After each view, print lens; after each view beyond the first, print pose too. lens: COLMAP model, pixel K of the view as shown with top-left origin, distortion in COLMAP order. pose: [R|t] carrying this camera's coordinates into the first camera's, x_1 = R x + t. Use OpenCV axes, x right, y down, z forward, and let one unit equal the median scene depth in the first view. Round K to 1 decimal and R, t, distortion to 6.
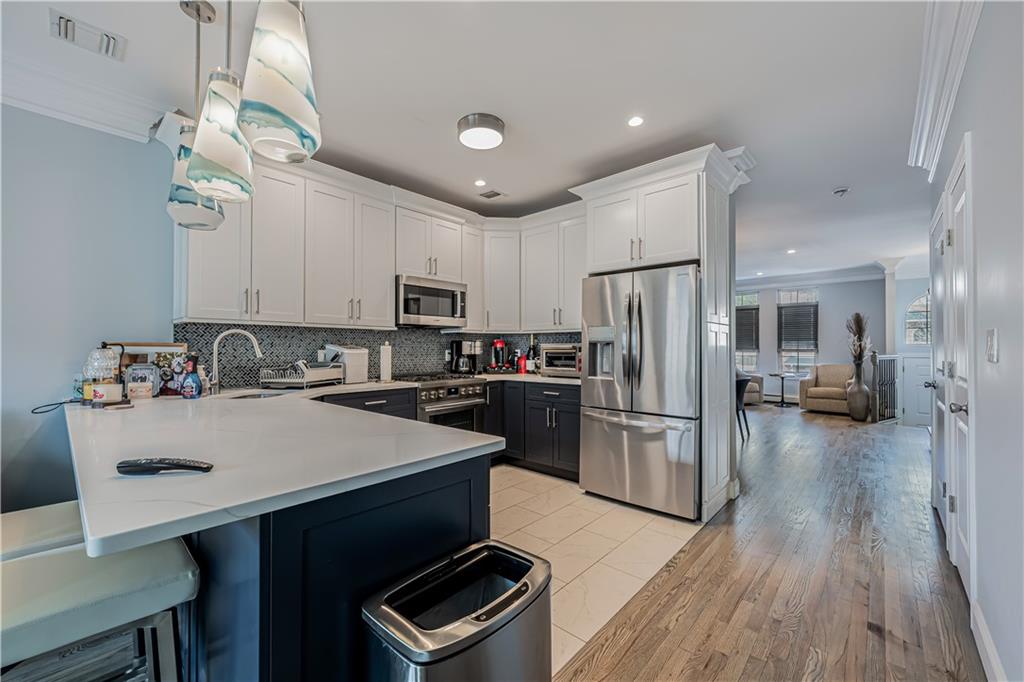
lens RADIAL K [[407.8, 0, 524.2], [0, 407.8, 343.9], [0, 0, 1]] dist [0.000501, 0.000072]
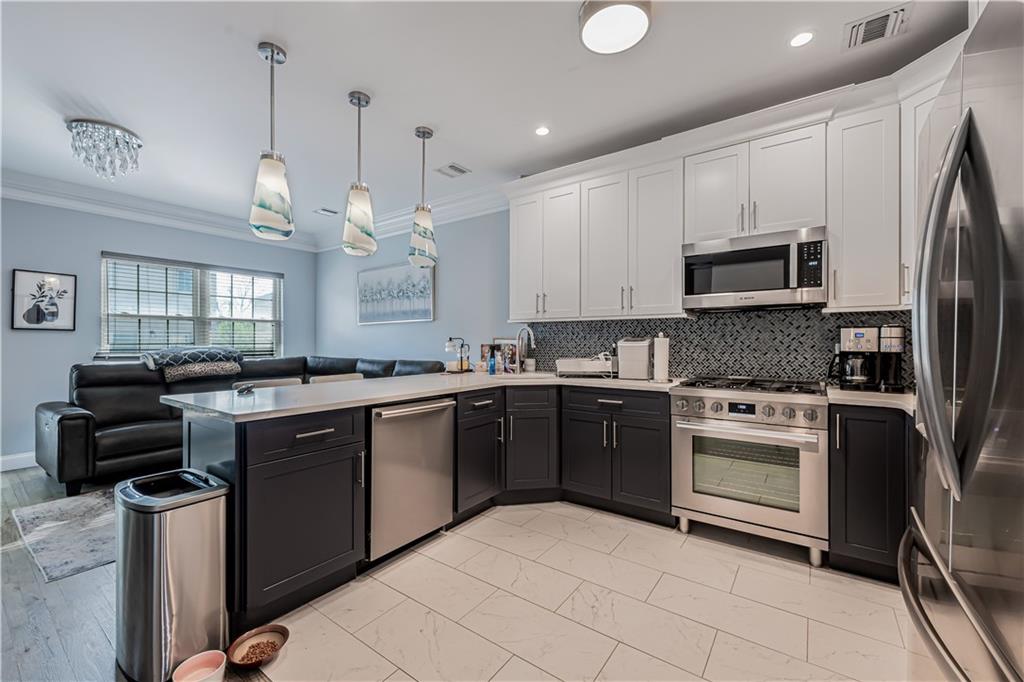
lens RADIAL K [[413.6, 0, 512.0], [0, 413.6, 341.0], [0, 0, 1]] dist [-0.000476, 0.000048]
pose [[0.087855, -0.001109, -0.996133, 0.417041], [0.010685, 0.999943, -0.000170, 0.007459], [0.996076, -0.010628, 0.087862, 0.568018]]
